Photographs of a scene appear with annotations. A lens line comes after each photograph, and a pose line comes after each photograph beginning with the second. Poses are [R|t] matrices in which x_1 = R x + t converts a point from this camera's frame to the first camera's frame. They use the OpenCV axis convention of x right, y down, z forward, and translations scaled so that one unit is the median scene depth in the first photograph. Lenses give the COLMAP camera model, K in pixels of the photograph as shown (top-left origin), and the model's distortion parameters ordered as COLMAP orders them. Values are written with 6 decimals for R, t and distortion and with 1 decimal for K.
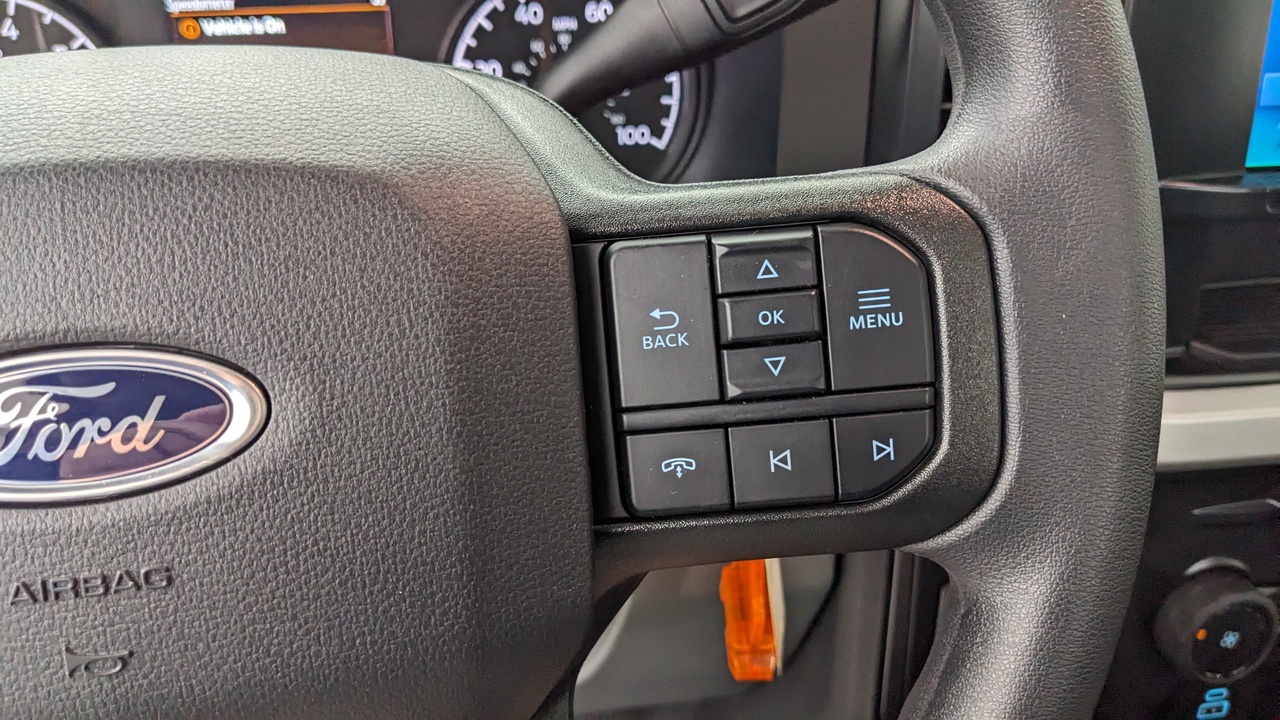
lens RADIAL K [[1008.1, 0, 640.0], [0, 1008.1, 360.0], [0, 0, 1]] dist [0.072348, -0.141960]
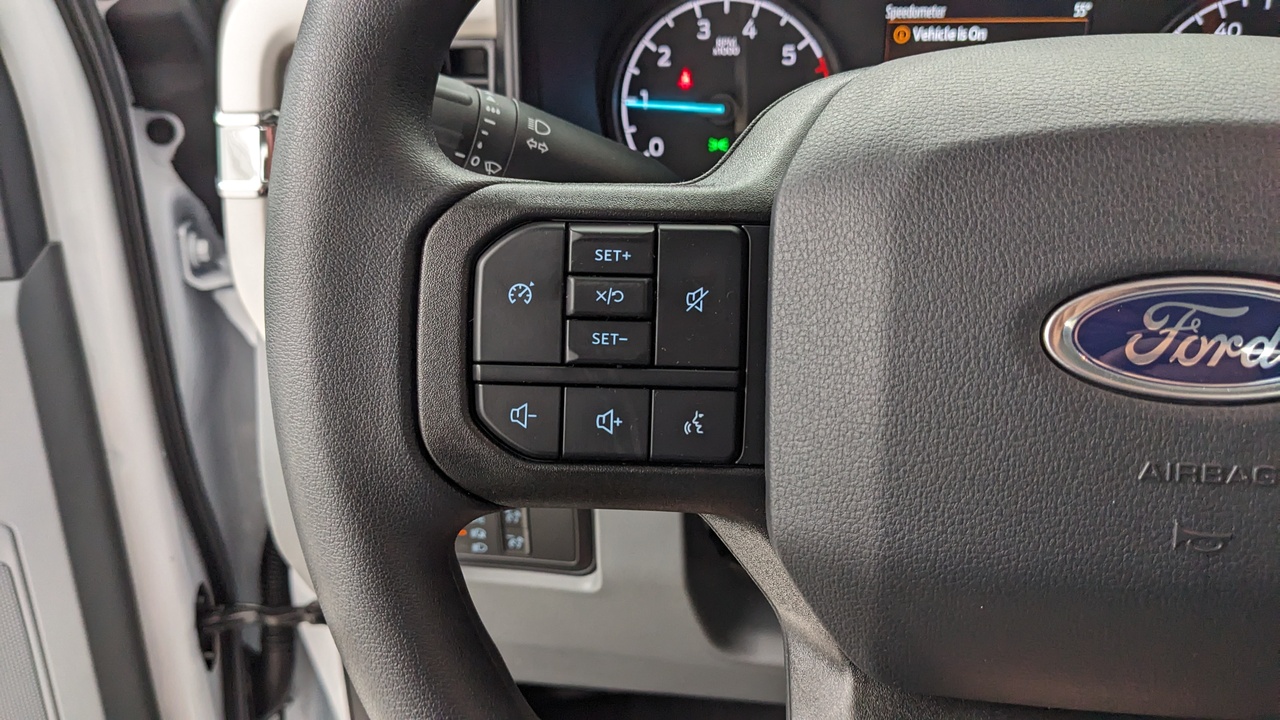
lens RADIAL K [[1008.1, 0, 640.0], [0, 1008.1, 360.0], [0, 0, 1]] dist [0.072348, -0.141960]
pose [[0.946674, 0.118300, -0.299688, -0.790831], [-0.126293, 0.991966, -0.007372, 0.173603], [0.296408, 0.044828, 0.954009, -0.320316]]
